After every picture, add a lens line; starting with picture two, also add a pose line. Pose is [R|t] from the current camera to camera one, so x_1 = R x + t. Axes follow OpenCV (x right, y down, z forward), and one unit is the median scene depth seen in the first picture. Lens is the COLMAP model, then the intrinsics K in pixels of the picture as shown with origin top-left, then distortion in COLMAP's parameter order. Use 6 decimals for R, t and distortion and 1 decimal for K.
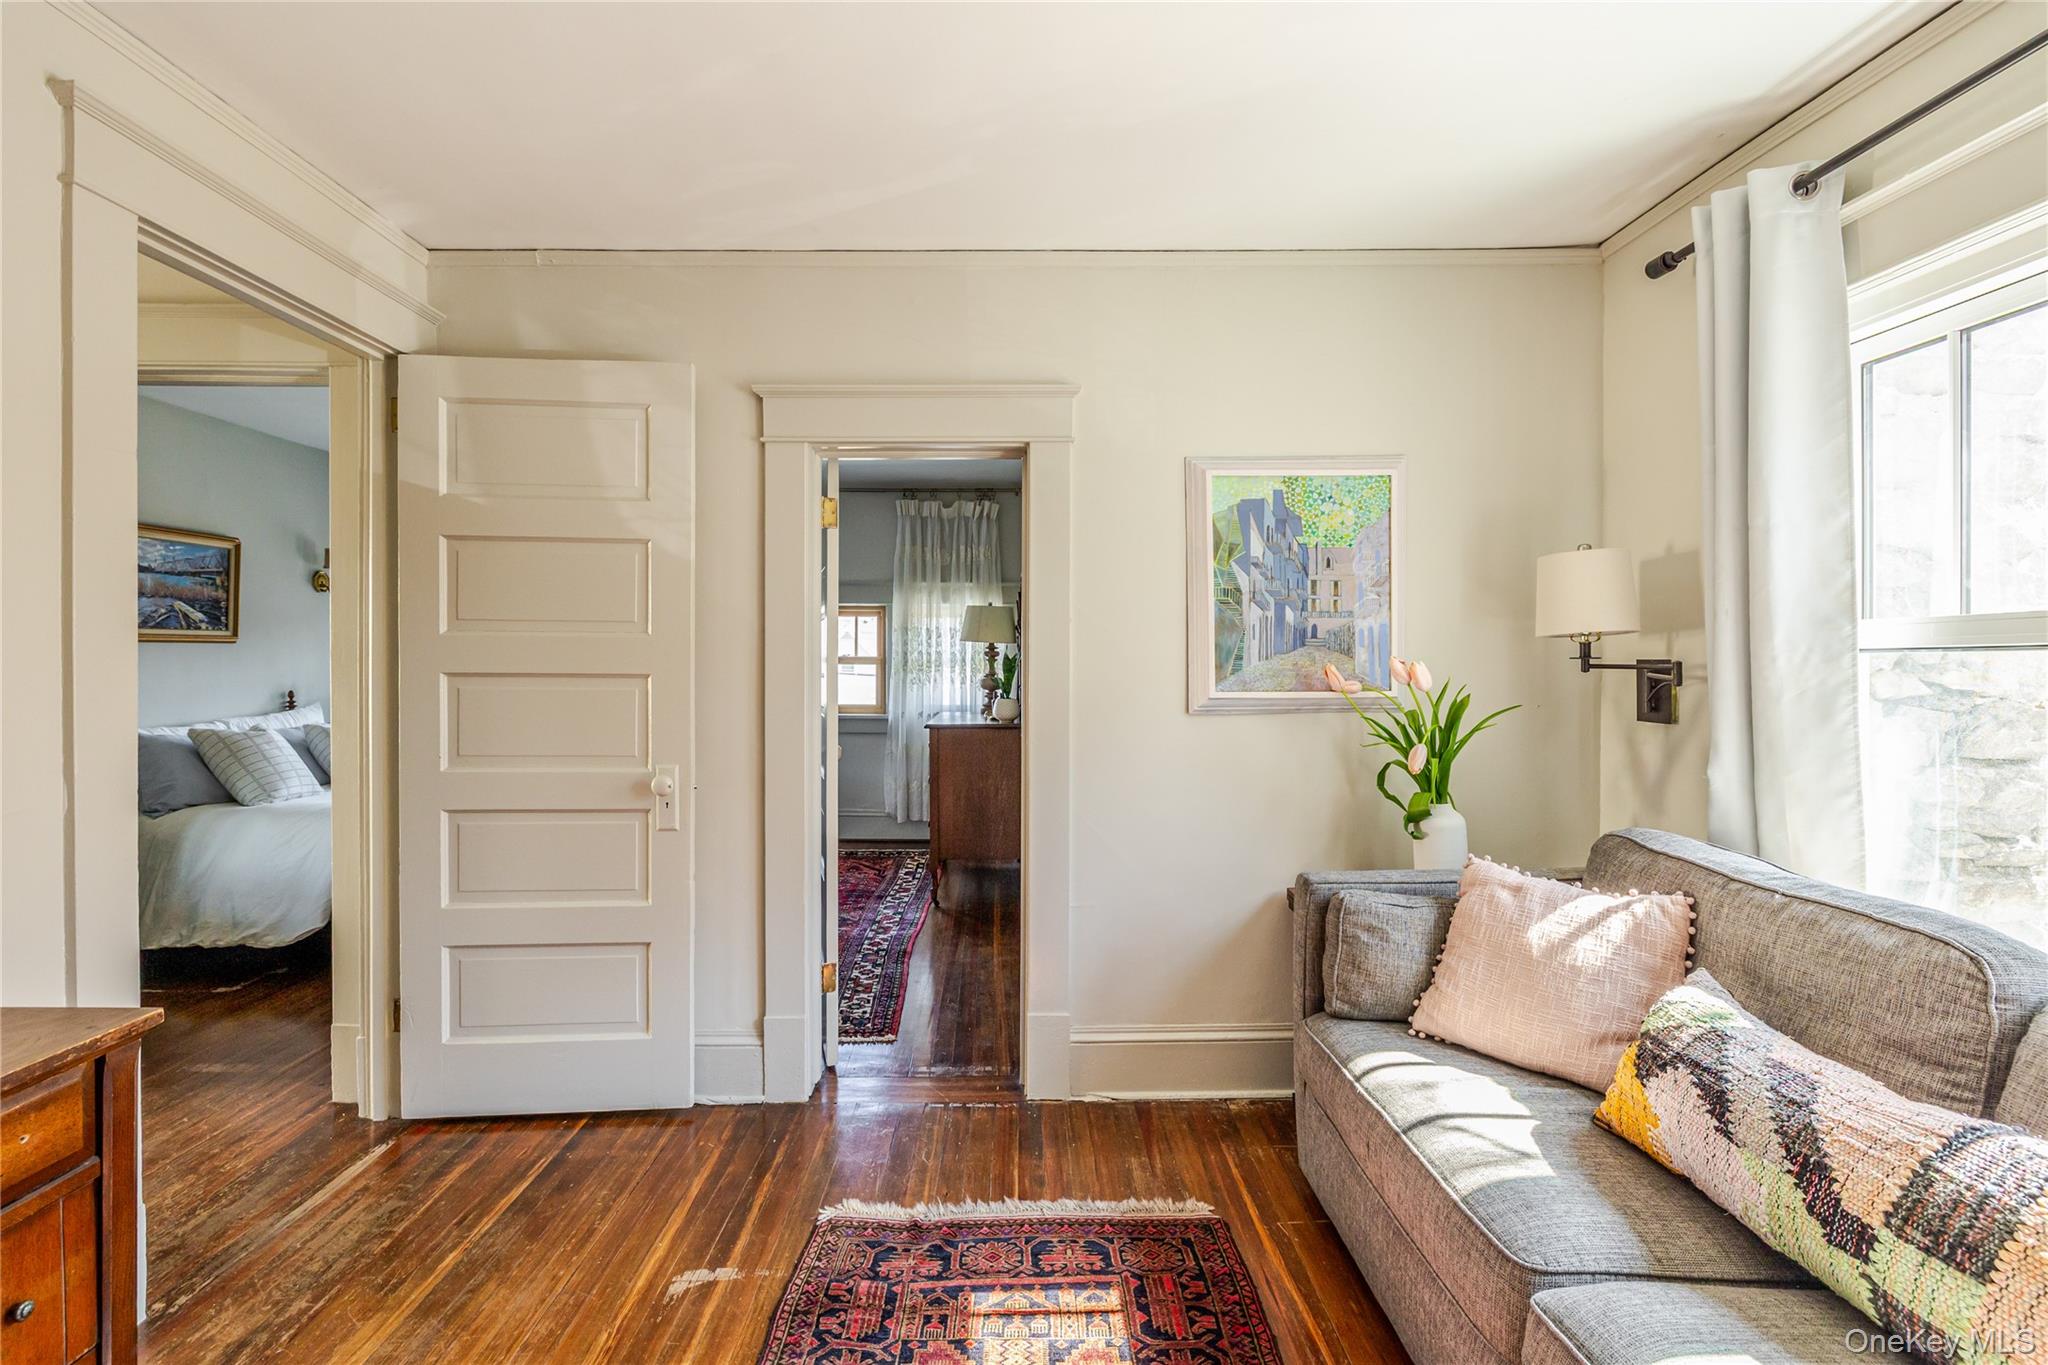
lens RADIAL K [[943.2, 0, 1011.3], [0, 943.2, 666.5], [0, 0, 1]] dist [-0.000535, -0.000727]
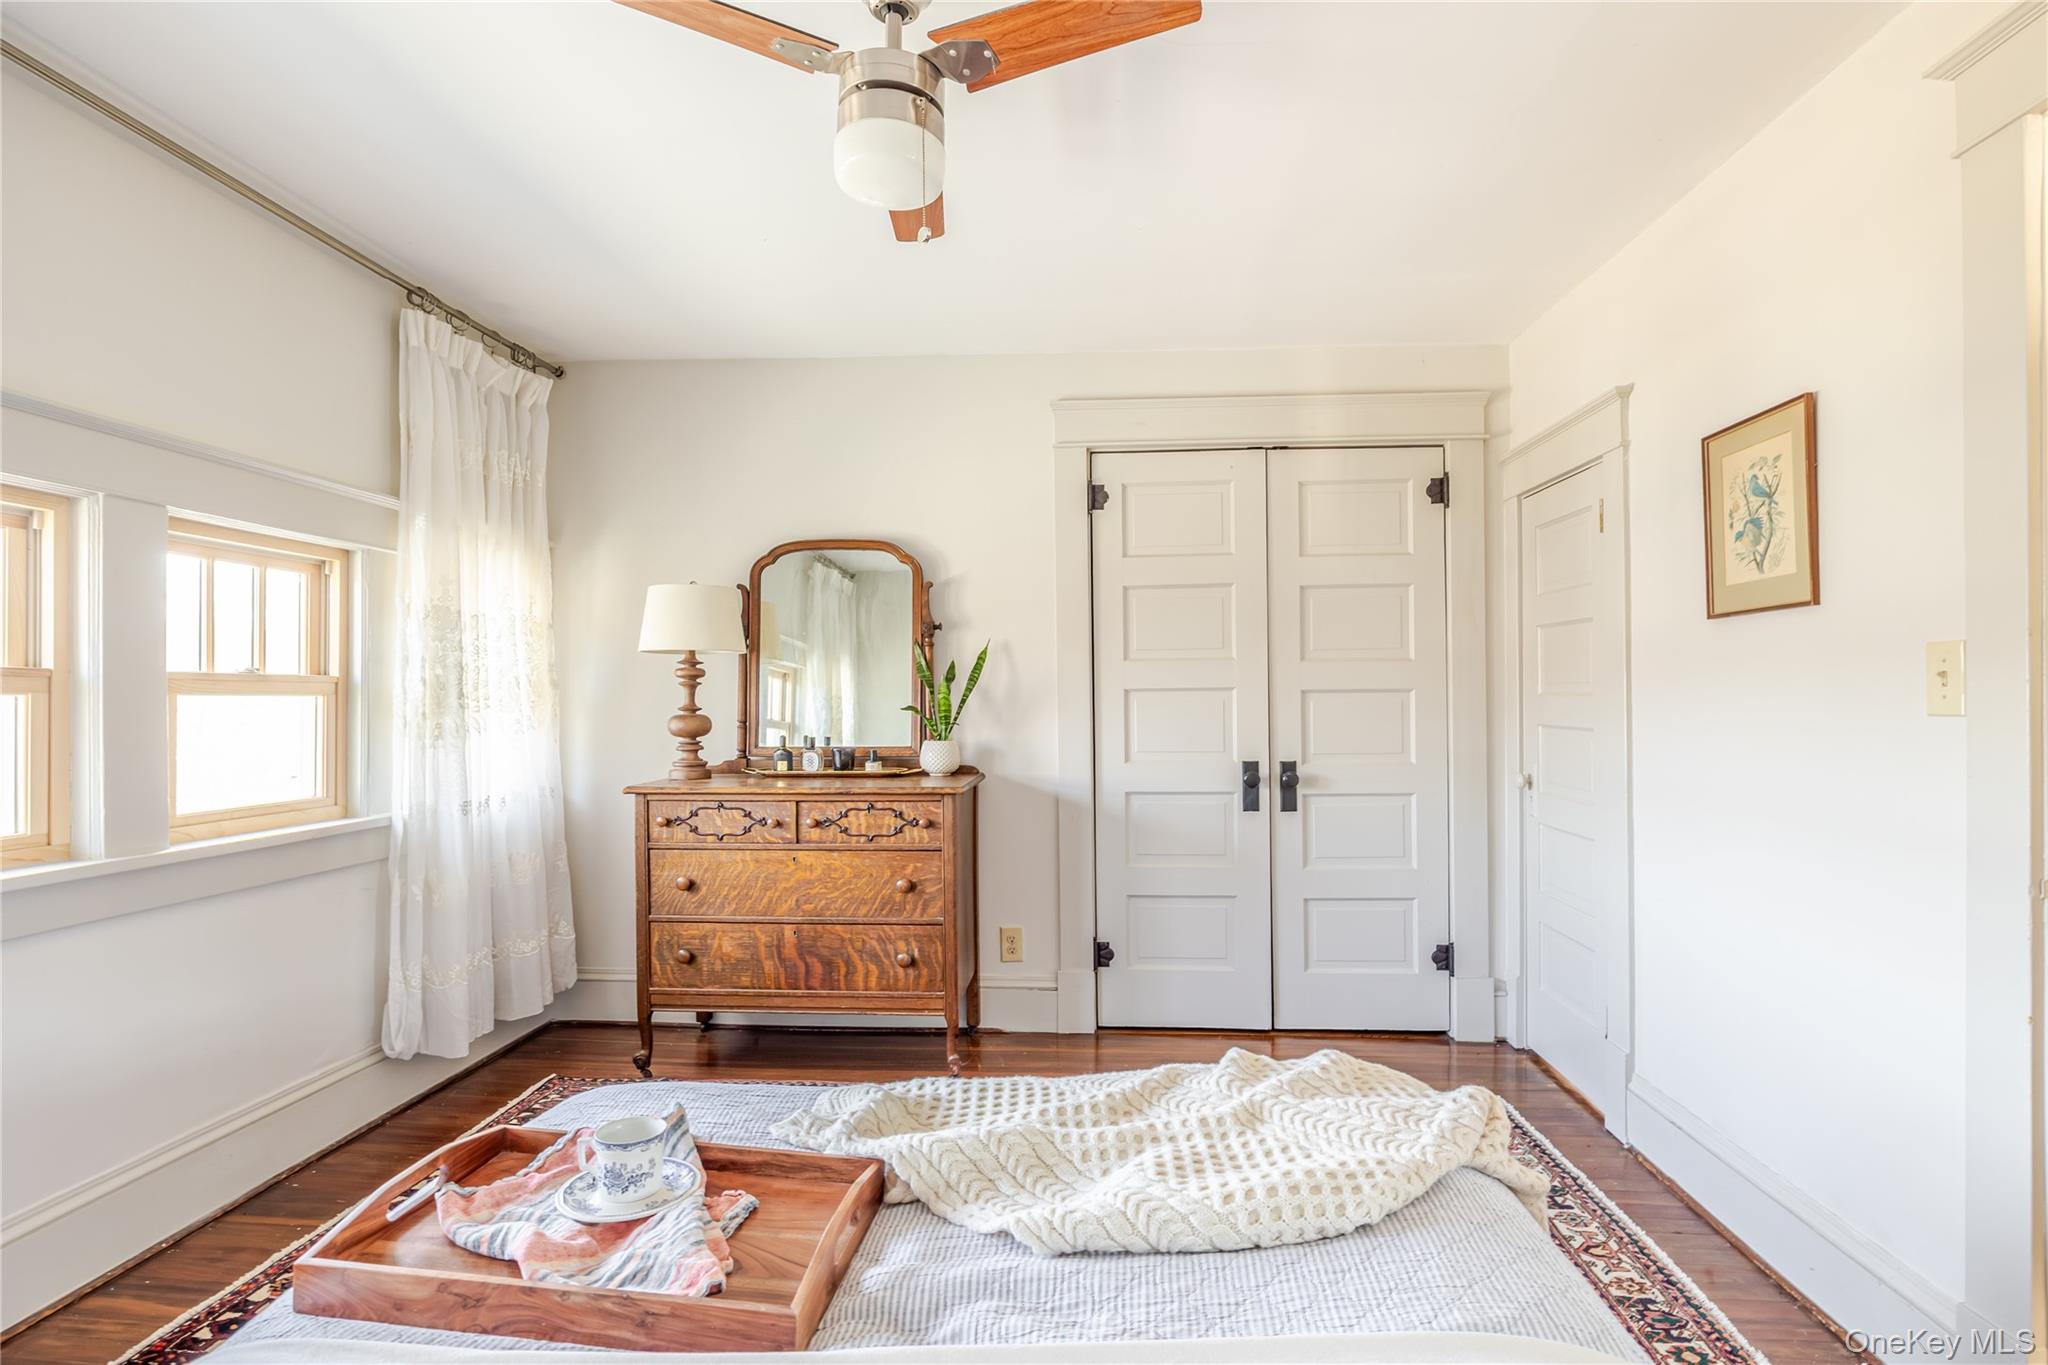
lens RADIAL K [[1069.0, 0, 1034.7], [0, 1069.0, 693.2], [0, 0, 1]] dist [-0.005214, -0.001321]
pose [[0.054045, -0.001498, 0.998537, -0.784620], [0.012857, 0.999917, 0.000804, 0.000538], [-0.998456, 0.012795, 0.054059, 0.929282]]
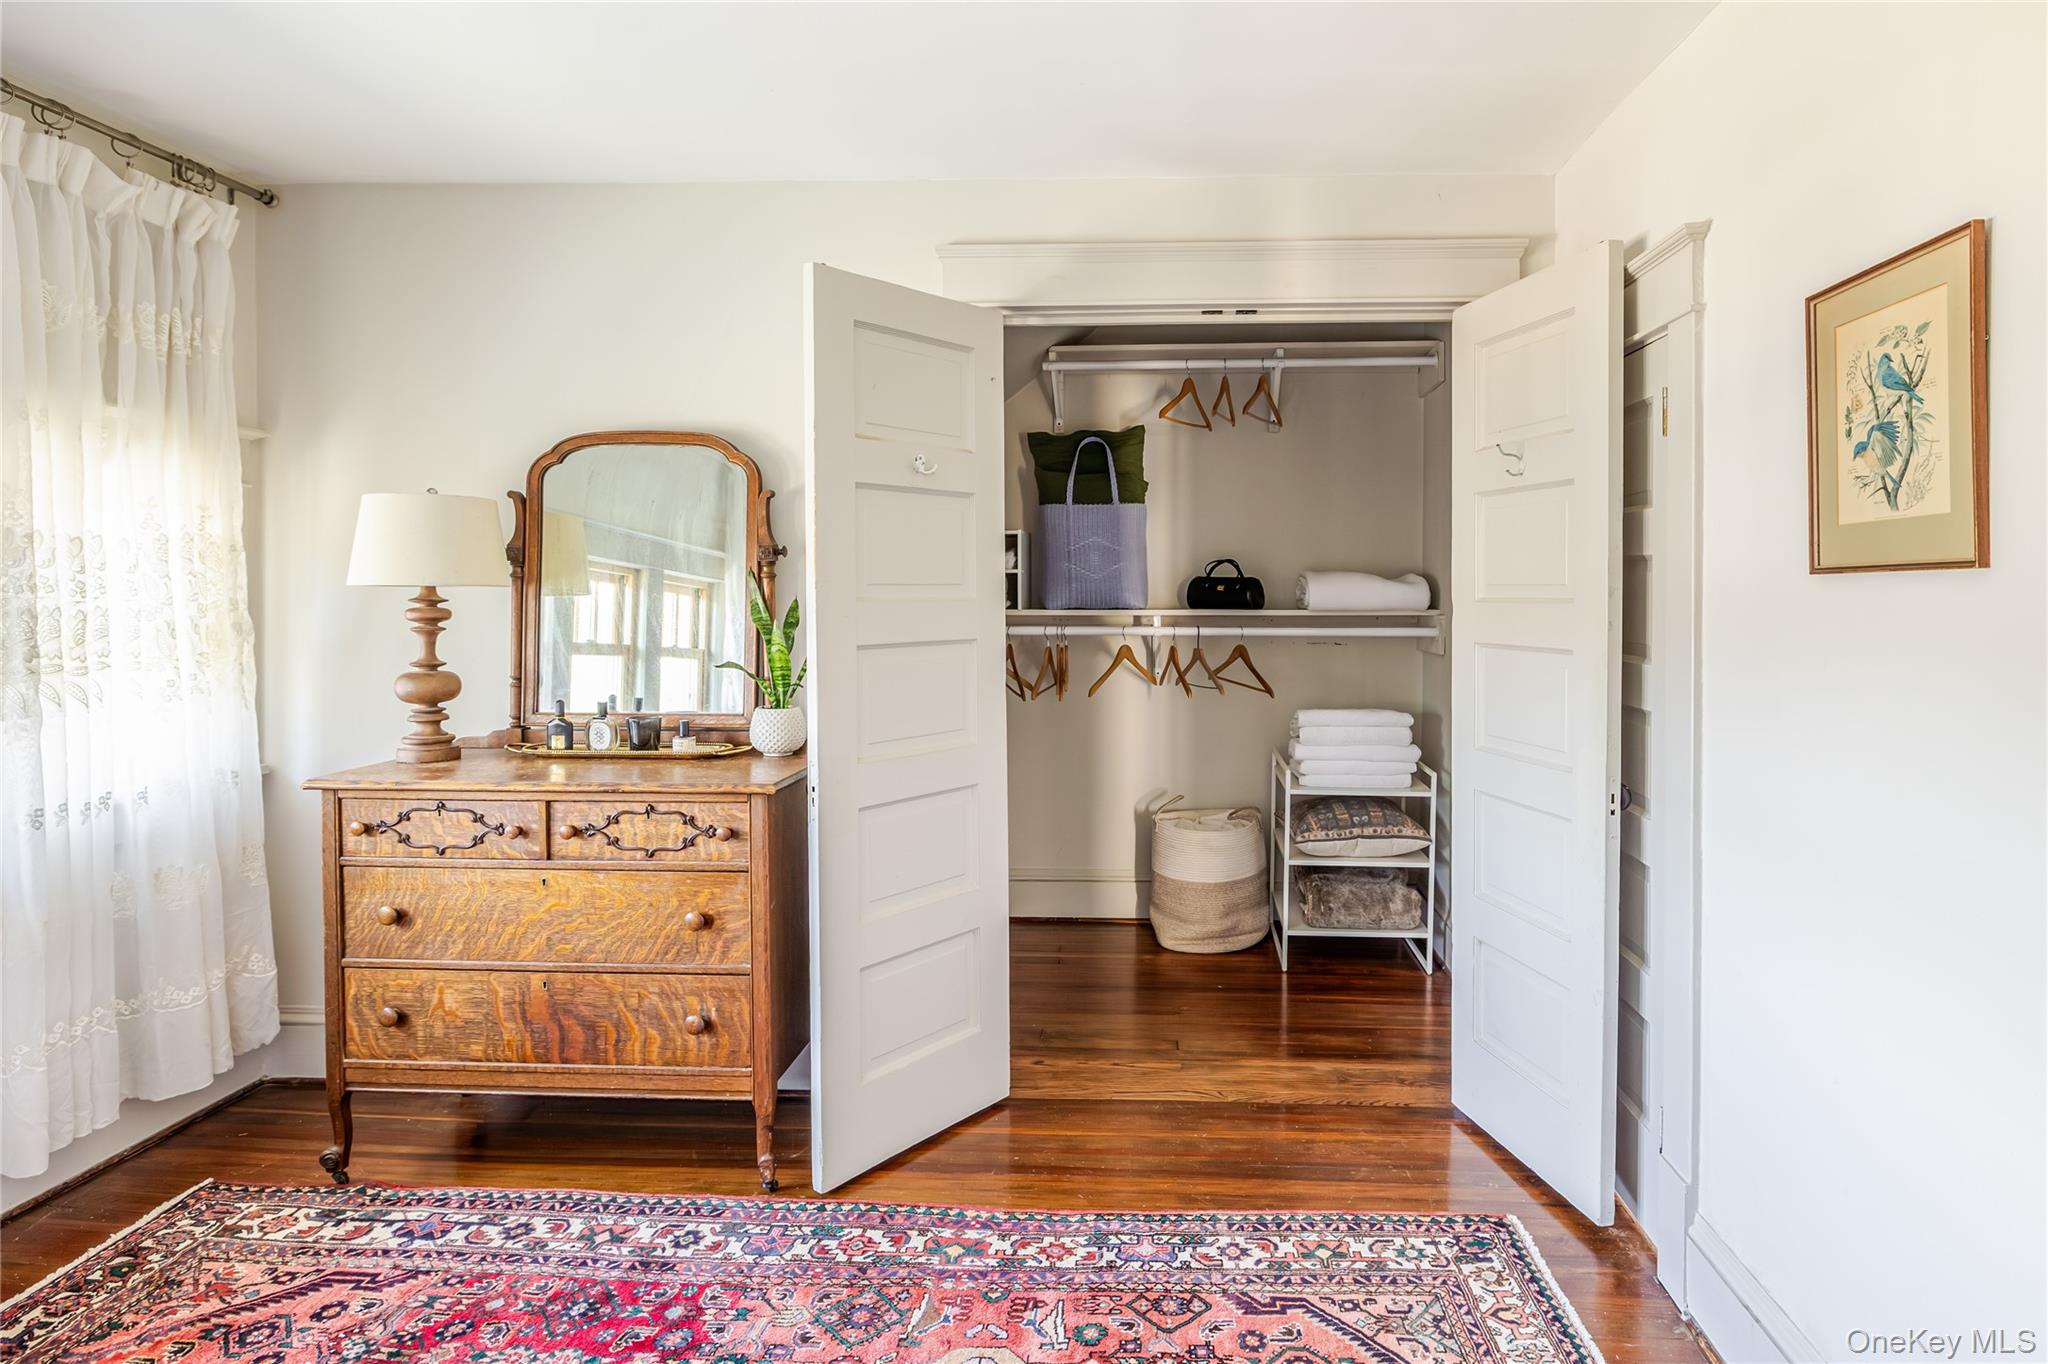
lens RADIAL K [[1162.4, 0, 1119.0], [0, 1162.4, 606.9], [0, 0, 1]] dist [-0.005036, 0.001405]
pose [[0.033392, -0.018239, 0.999276, -0.625081], [0.006913, 0.999814, 0.018018, -0.028958], [-0.999418, 0.006306, 0.033512, 0.837314]]
